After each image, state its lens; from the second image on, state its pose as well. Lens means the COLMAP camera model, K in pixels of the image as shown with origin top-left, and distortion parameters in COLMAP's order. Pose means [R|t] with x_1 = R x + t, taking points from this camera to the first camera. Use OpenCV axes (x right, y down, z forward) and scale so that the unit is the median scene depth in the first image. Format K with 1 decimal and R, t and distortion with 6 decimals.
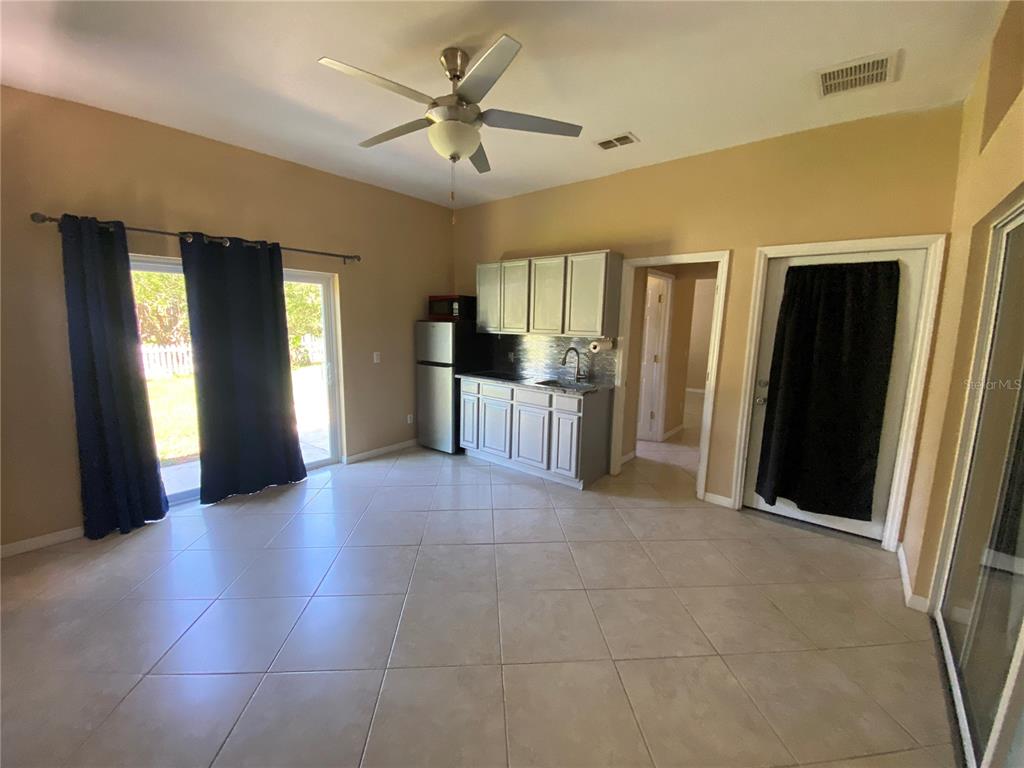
lens RADIAL K [[423.7, 0, 512.0], [0, 423.7, 384.0], [0, 0, 1]] dist [0.028171, -0.019054]
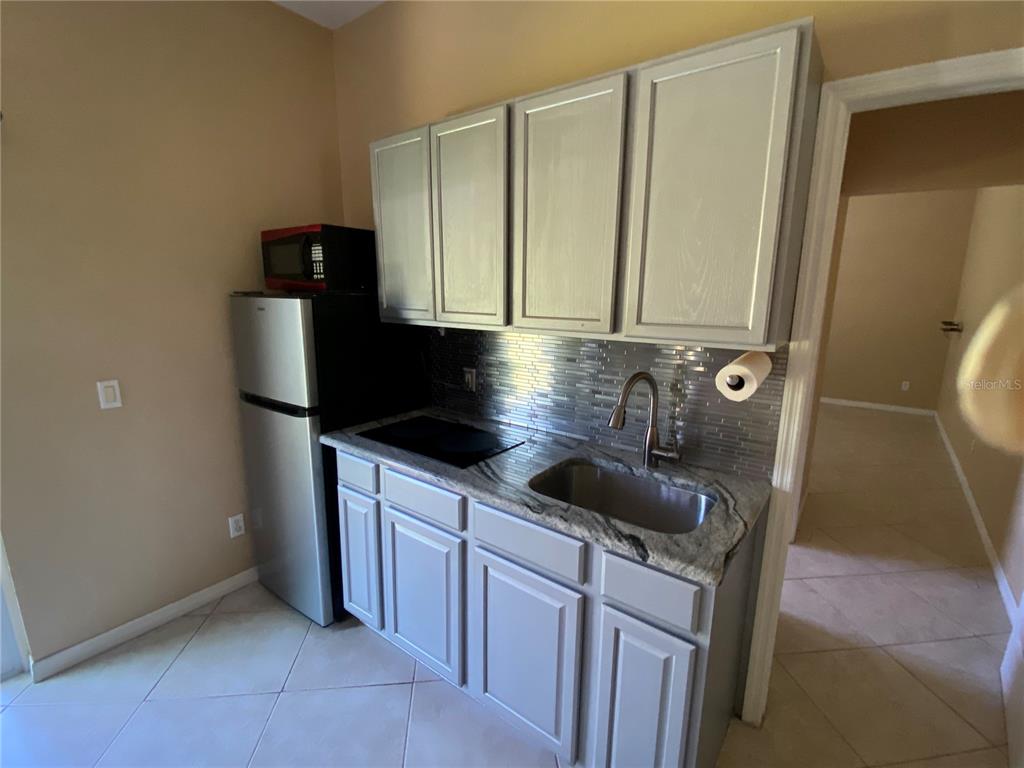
lens RADIAL K [[486.0, 0, 512.0], [0, 486.0, 384.0], [0, 0, 1]] dist [0.021314, -0.000158]
pose [[0.999483, -0.017371, 0.027066, 0.027856], [0.016099, 0.998787, 0.046539, -0.088225], [-0.027842, -0.046079, 0.998550, 0.570835]]
